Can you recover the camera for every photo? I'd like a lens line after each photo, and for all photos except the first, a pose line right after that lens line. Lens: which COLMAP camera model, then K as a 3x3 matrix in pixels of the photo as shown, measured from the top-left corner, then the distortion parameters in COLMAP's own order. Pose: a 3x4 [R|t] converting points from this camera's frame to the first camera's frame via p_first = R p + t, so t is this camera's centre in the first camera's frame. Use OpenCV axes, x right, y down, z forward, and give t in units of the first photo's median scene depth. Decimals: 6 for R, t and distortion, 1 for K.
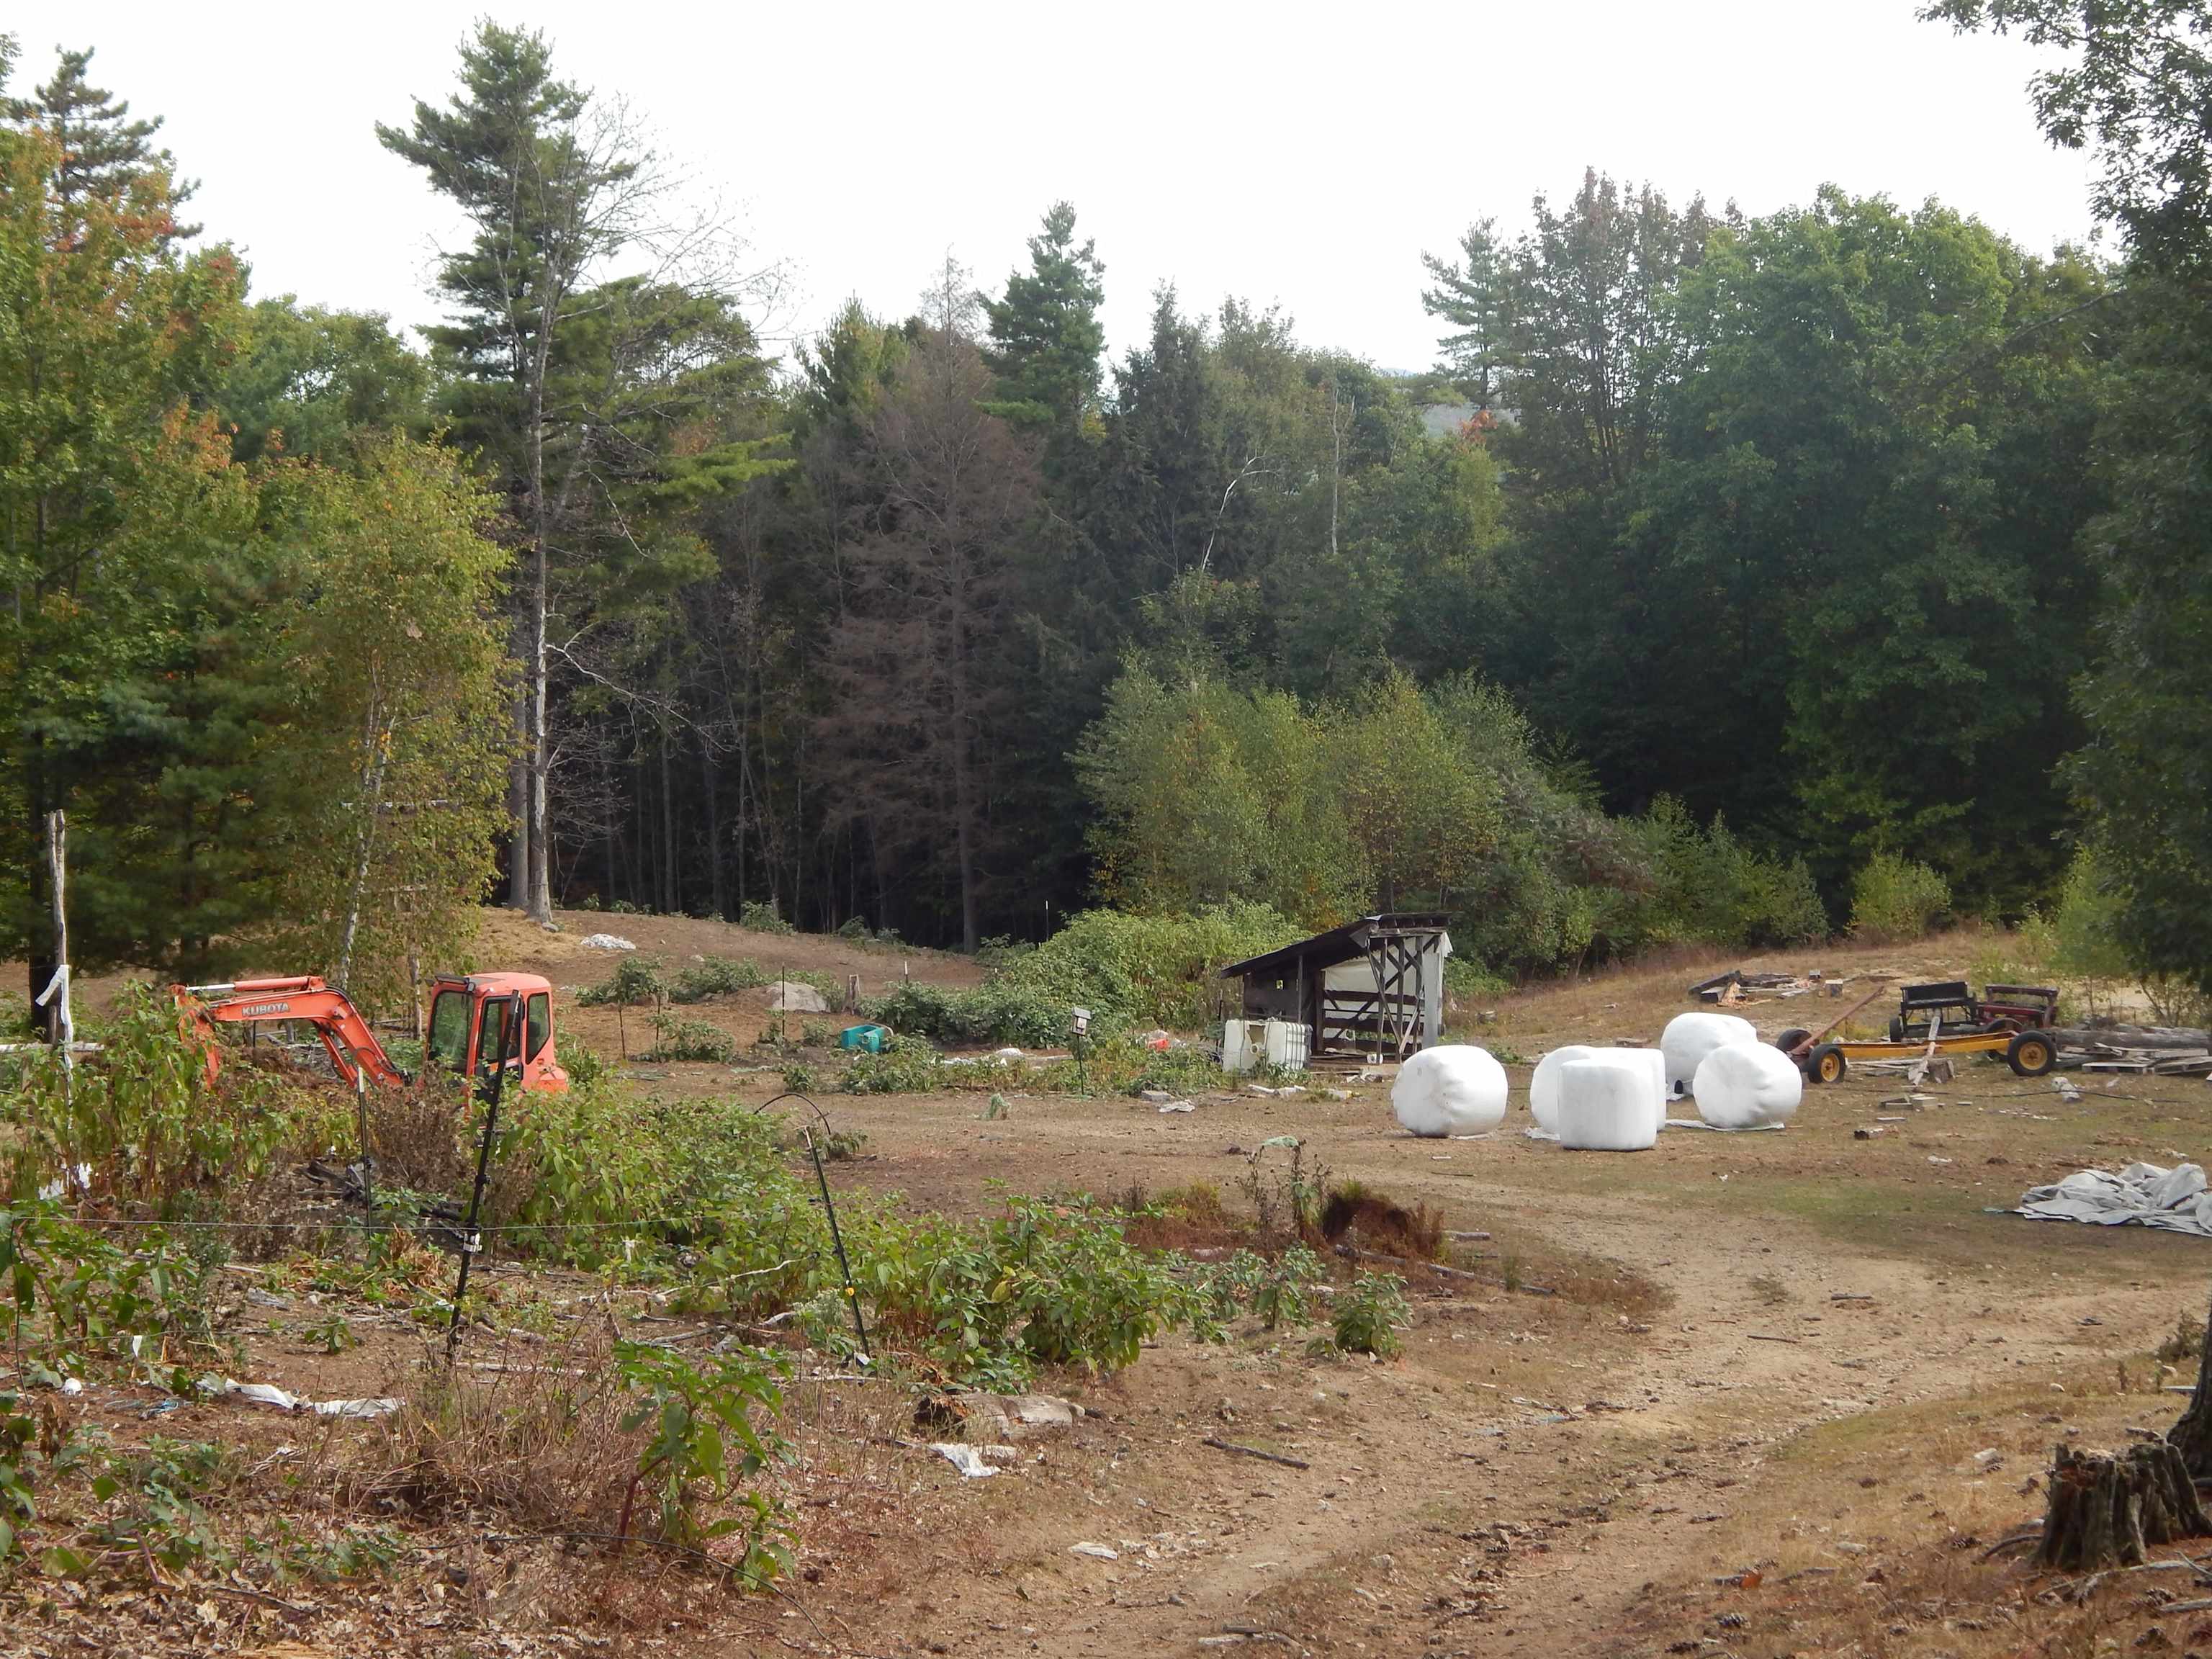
lens RADIAL K [[3925.0, 0, 1106.8], [0, 3925.0, 827.5], [0, 0, 1]] dist [-0.016876, 0.000000]
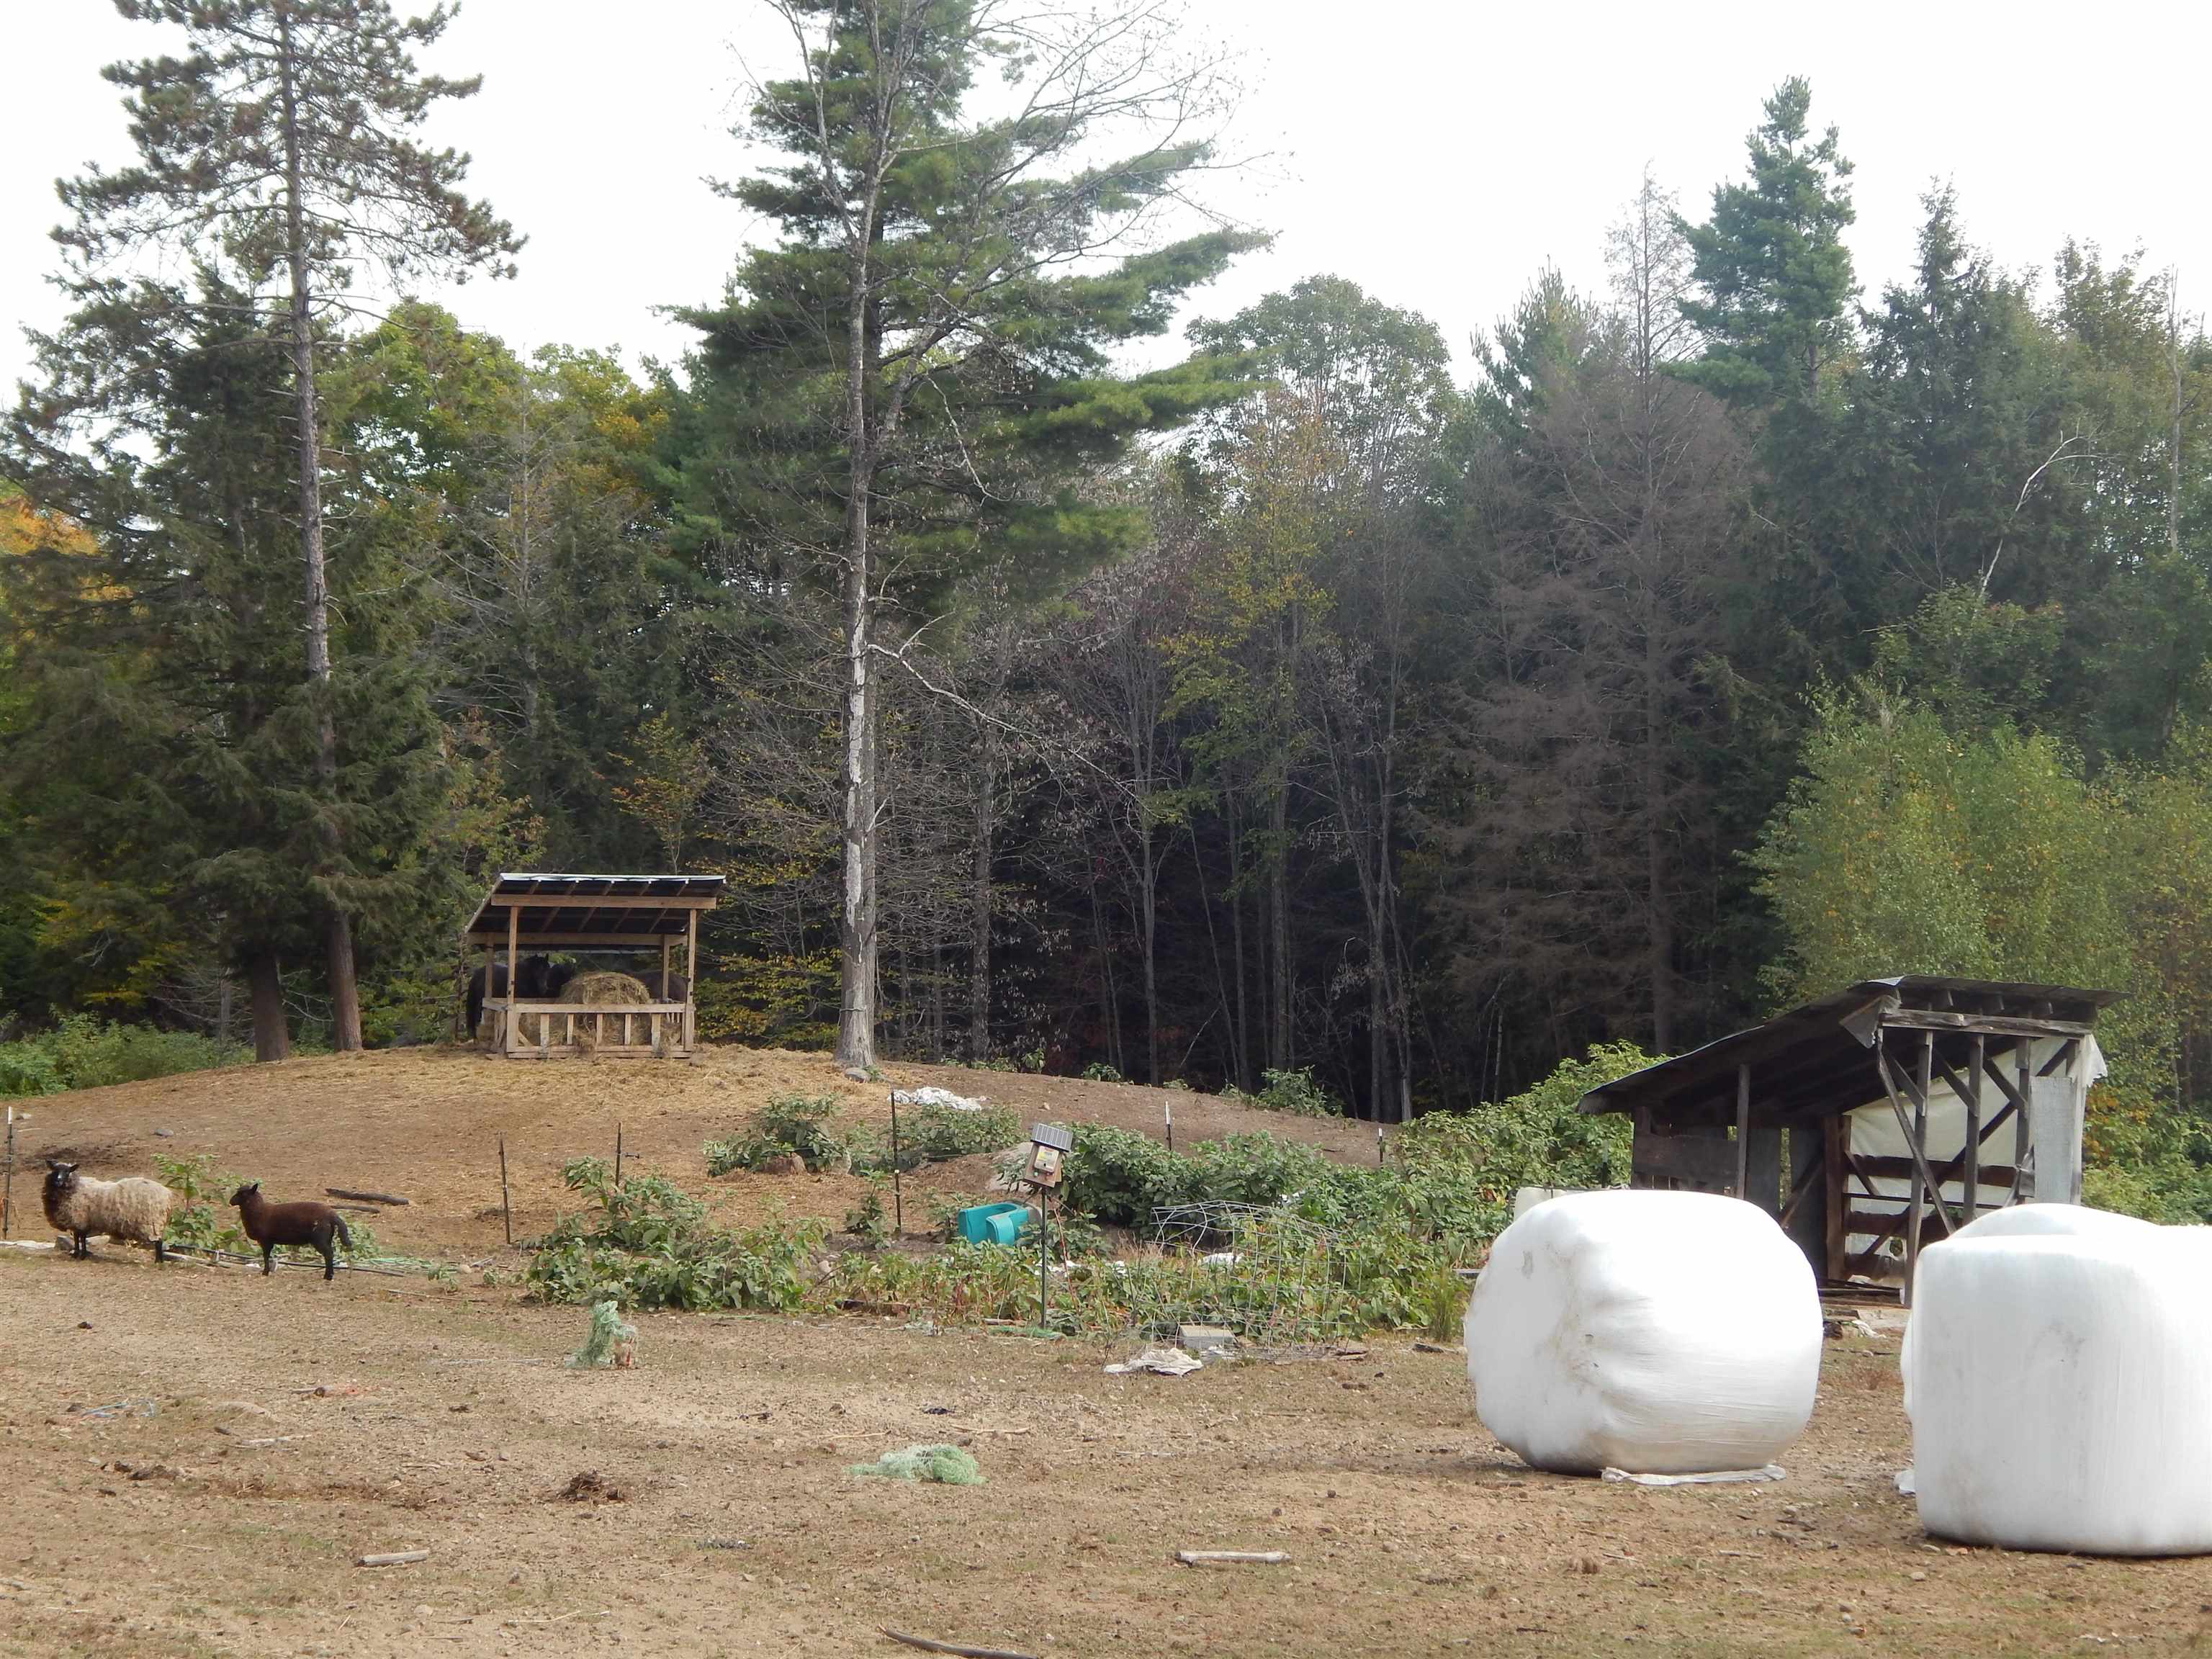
lens RADIAL K [[3925.0, 0, 1104.0], [0, 3925.0, 835.0], [0, 0, 1]] dist [-0.016876, 0.000000]
pose [[0.961868, 0.008276, -0.273388, 0.061997], [-0.027428, 0.997422, -0.066307, 0.022867], [0.272135, 0.071277, 0.959616, 0.315060]]
